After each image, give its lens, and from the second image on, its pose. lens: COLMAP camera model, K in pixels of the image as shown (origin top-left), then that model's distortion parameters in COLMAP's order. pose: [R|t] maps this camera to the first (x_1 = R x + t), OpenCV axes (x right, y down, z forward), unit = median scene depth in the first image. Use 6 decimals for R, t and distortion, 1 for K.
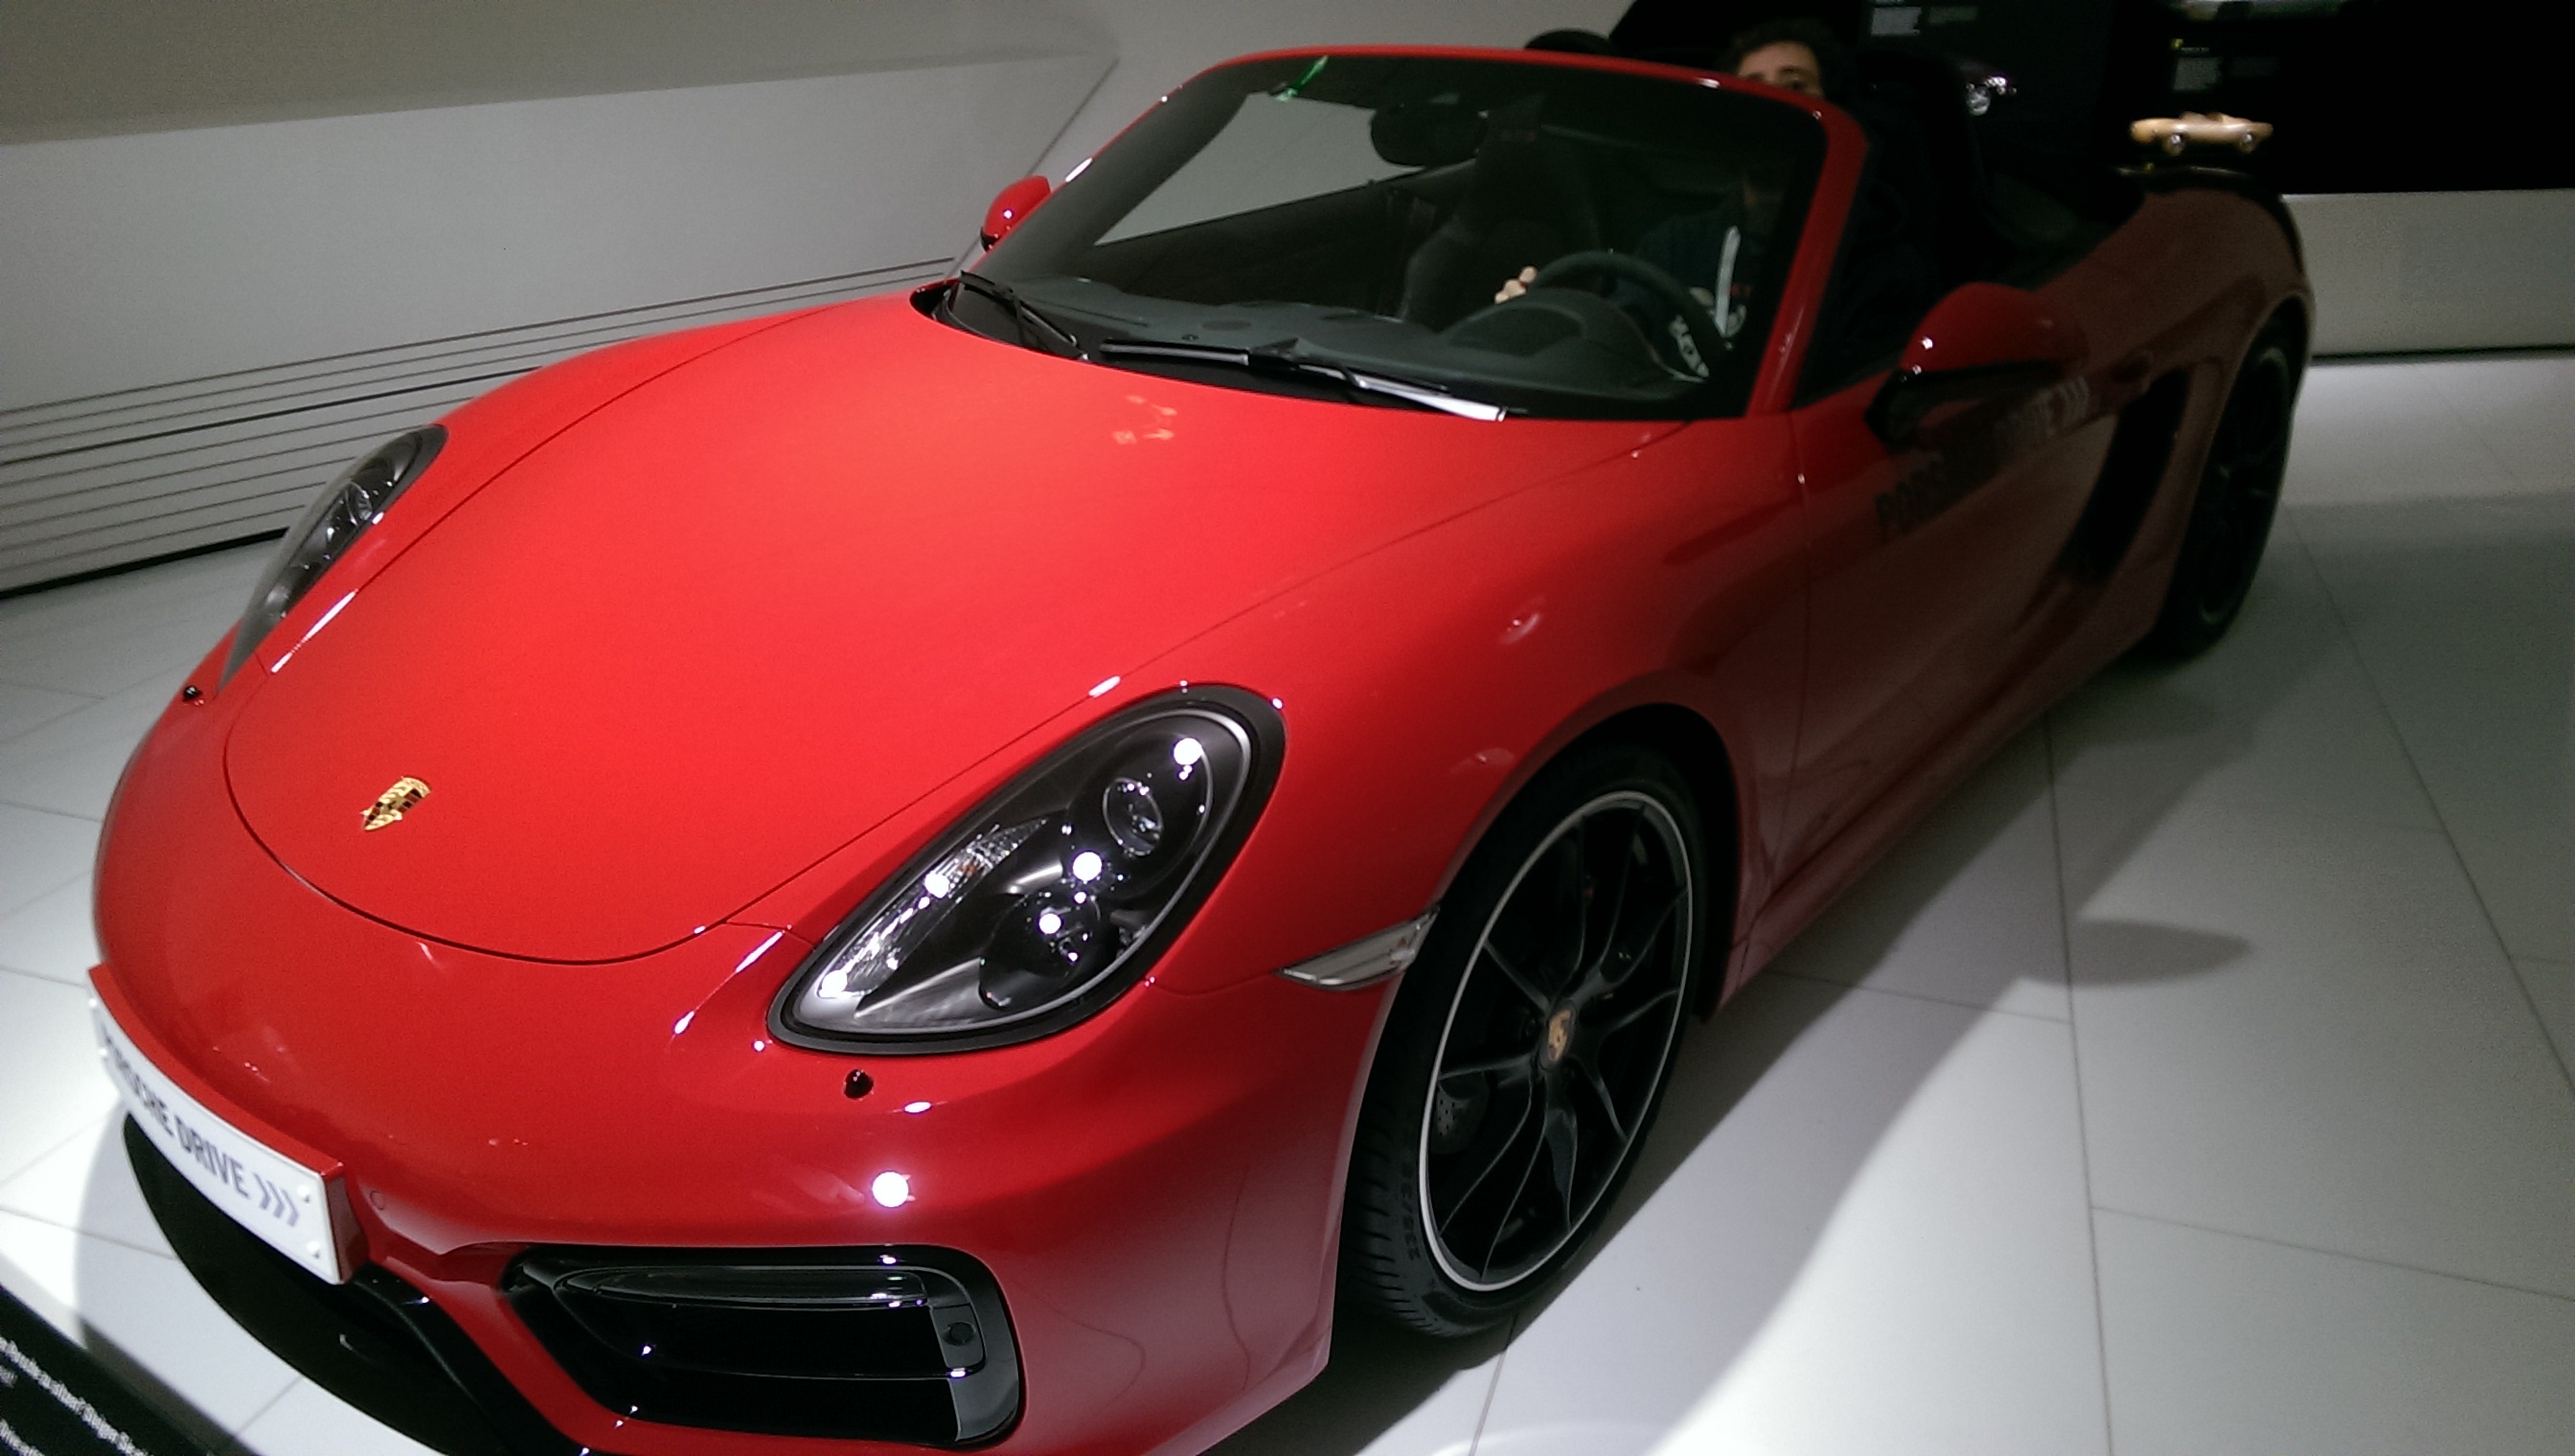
lens RADIAL K [[1868.1, 0, 1299.7], [0, 1868.1, 713.3], [0, 0, 1]] dist [0.038799, -0.044145]
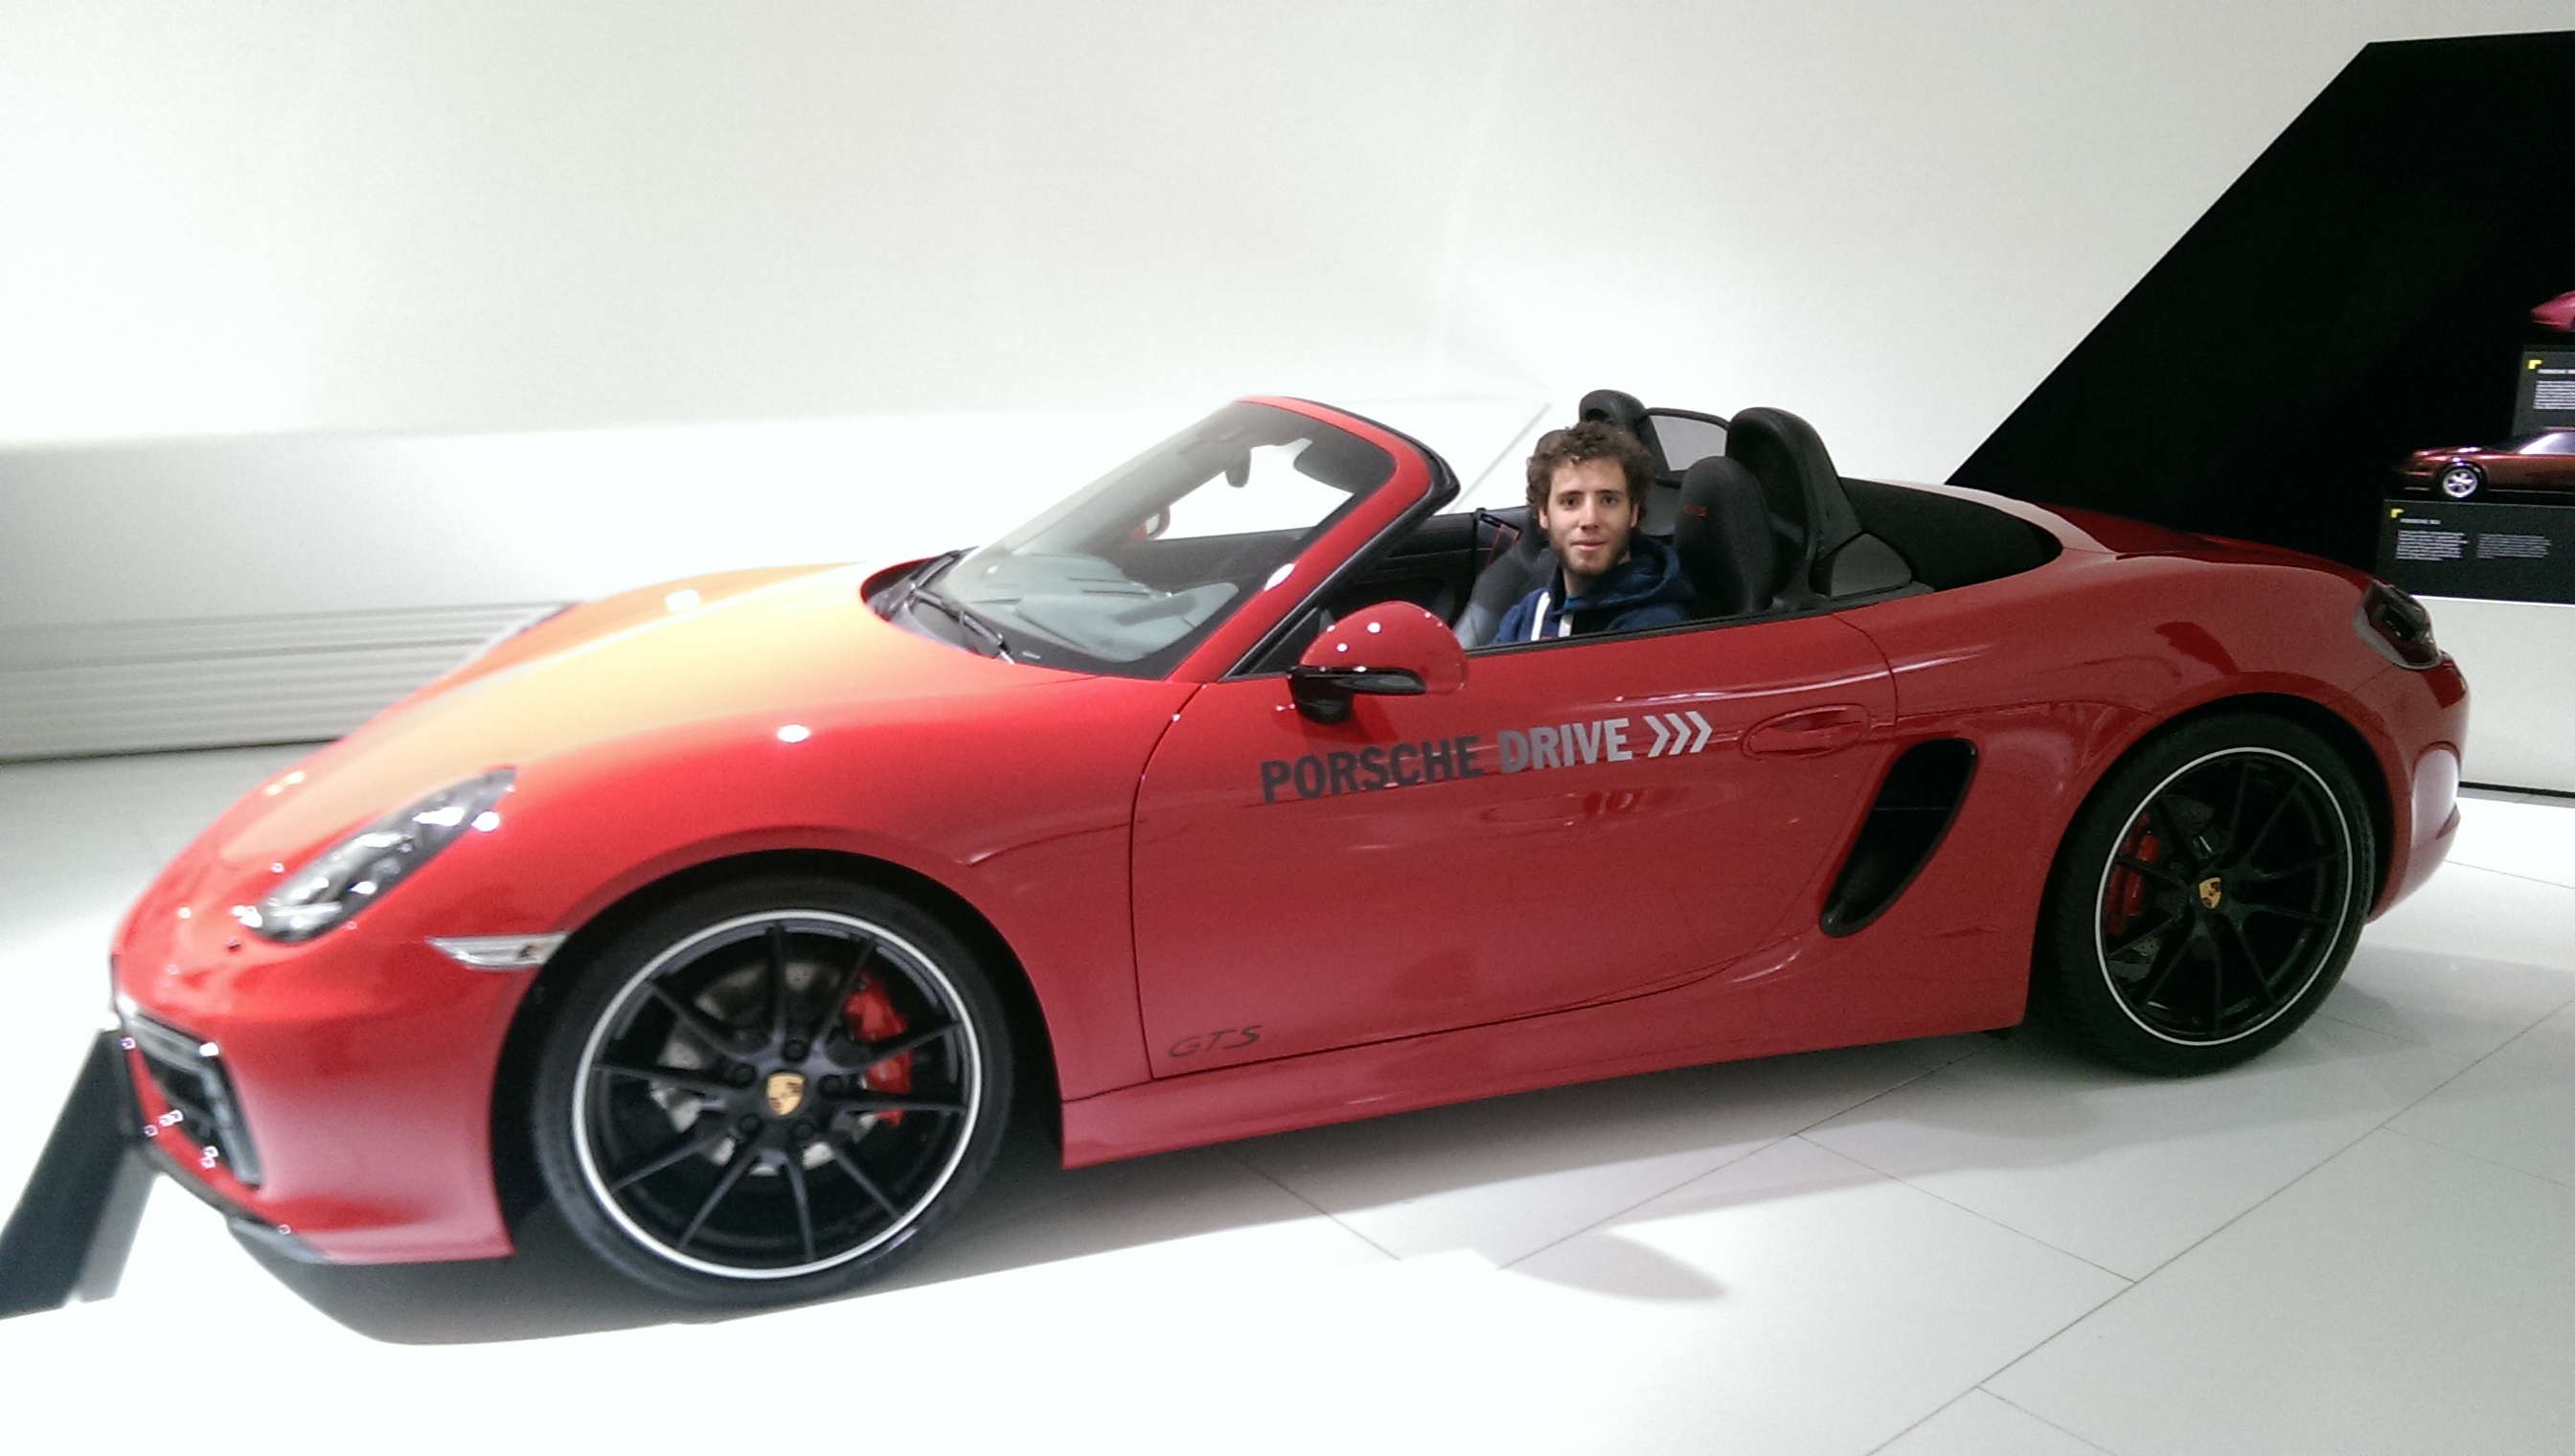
lens RADIAL K [[1868.1, 0, 1282.8], [0, 1868.1, 703.2], [0, 0, 1]] dist [0.038799, -0.044145]
pose [[0.828326, 0.119516, -0.547350, 0.484804], [-0.213915, 0.970430, -0.111829, -0.010417], [0.517800, 0.209717, 0.829399, 0.006196]]
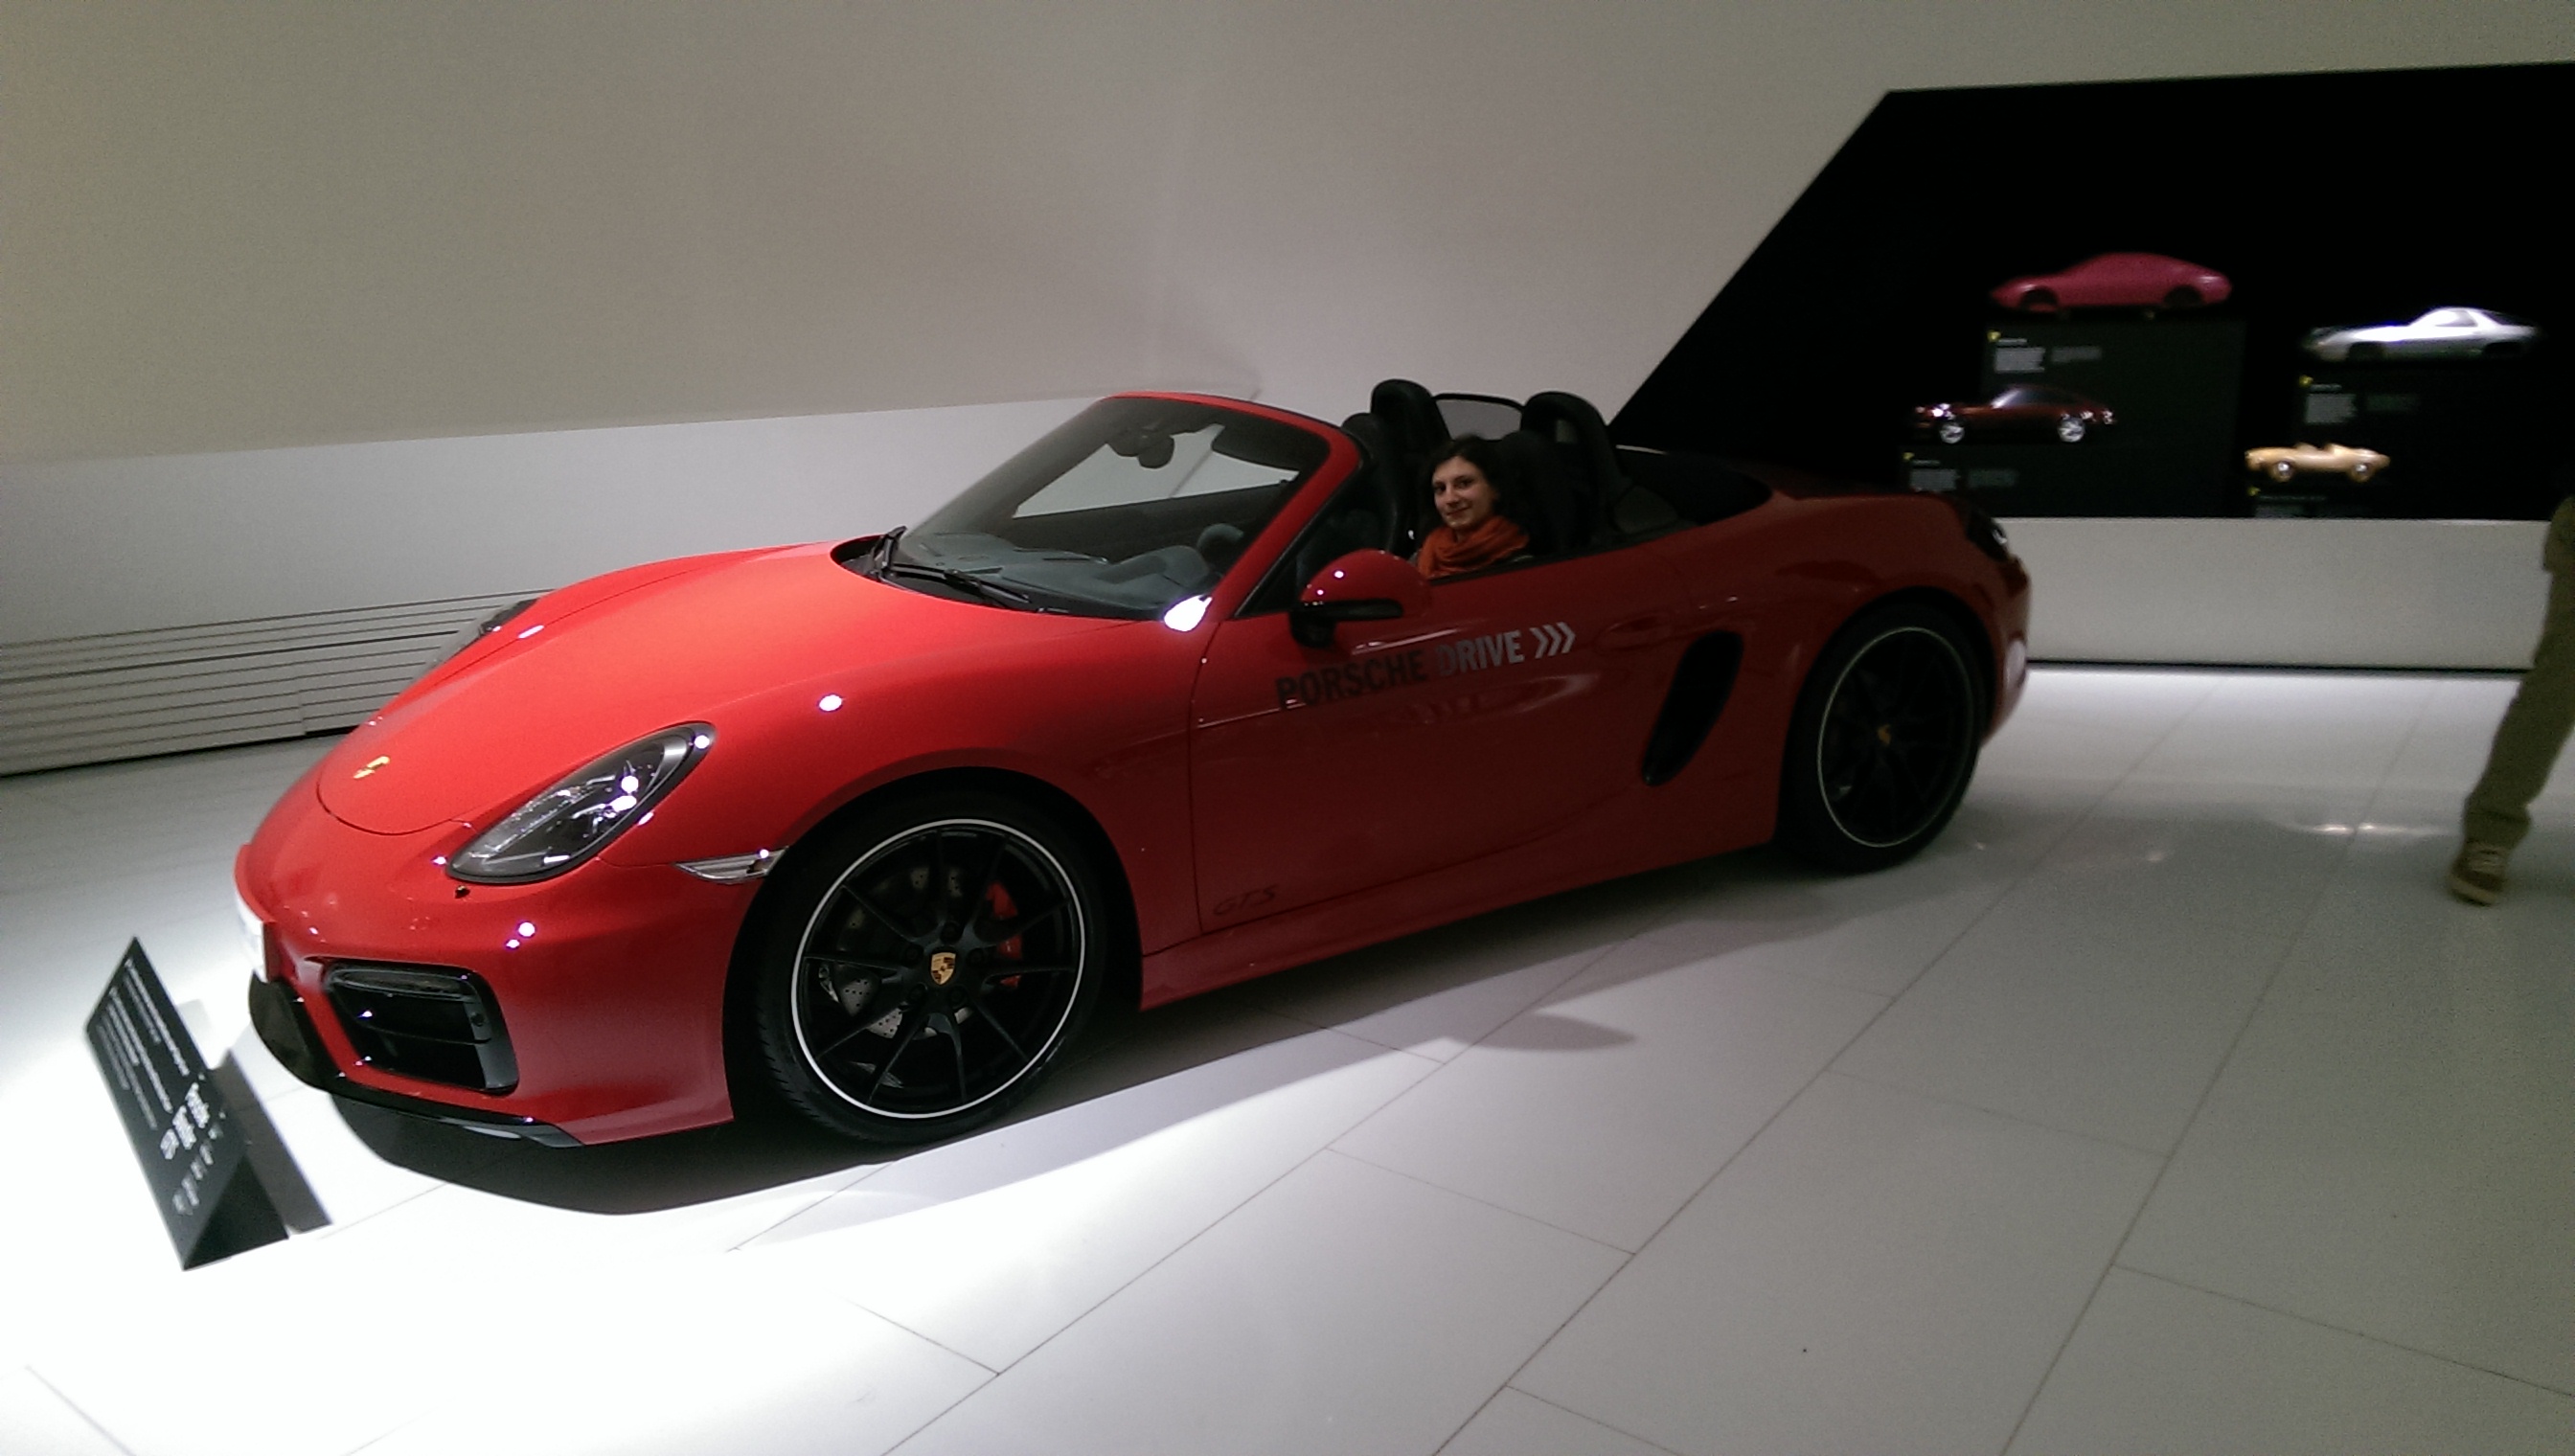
lens RADIAL K [[1868.1, 0, 1290.9], [0, 1868.1, 720.4], [0, 0, 1]] dist [0.038799, -0.044145]
pose [[0.950198, 0.062455, -0.305326, 0.396859], [-0.108404, 0.984770, -0.135926, 0.063523], [0.292186, 0.162255, 0.942497, -0.219957]]
